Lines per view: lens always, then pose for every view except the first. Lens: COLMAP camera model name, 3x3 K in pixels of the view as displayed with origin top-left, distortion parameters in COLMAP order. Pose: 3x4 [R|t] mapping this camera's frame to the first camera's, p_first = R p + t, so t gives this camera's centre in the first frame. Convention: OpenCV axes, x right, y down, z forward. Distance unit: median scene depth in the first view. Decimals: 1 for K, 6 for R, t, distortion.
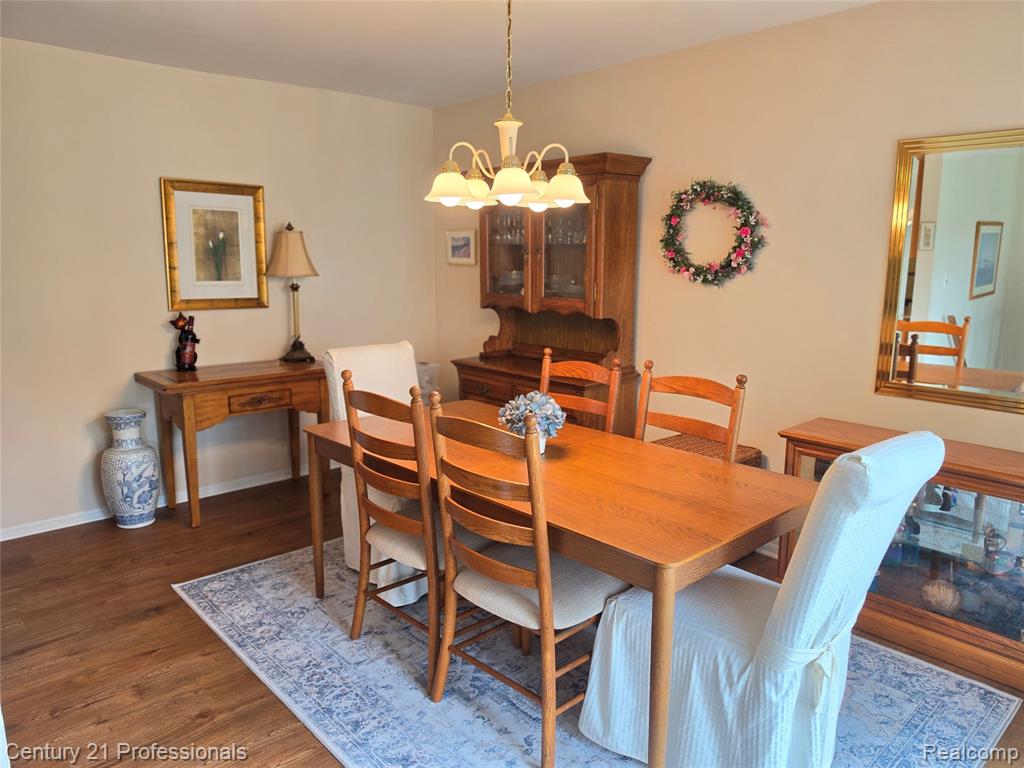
lens RADIAL K [[711.8, 0, 527.0], [0, 711.8, 386.5], [0, 0, 1]] dist [0.001962, -0.001792]
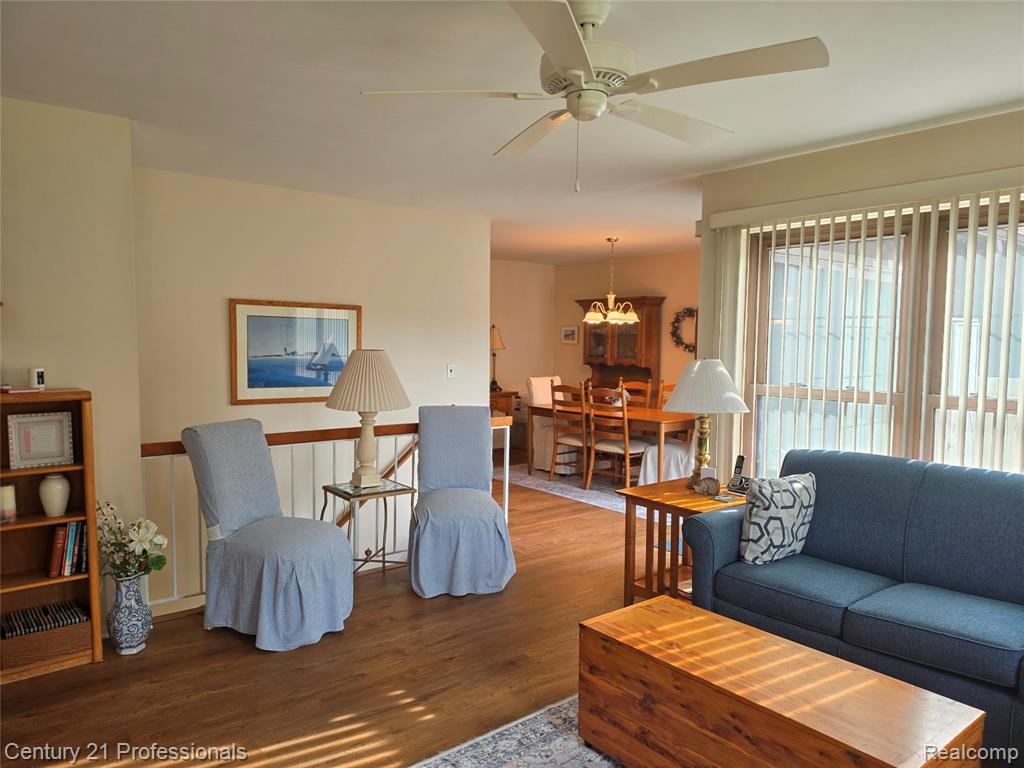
lens RADIAL K [[693.5, 0, 512.0], [0, 693.5, 384.0], [0, 0, 1]] dist [0.003918, -0.001716]
pose [[0.996542, 0.006736, -0.082813, -0.151326], [-0.016270, 0.993231, -0.115006, 0.256726], [0.081477, 0.115956, 0.989907, -1.420543]]
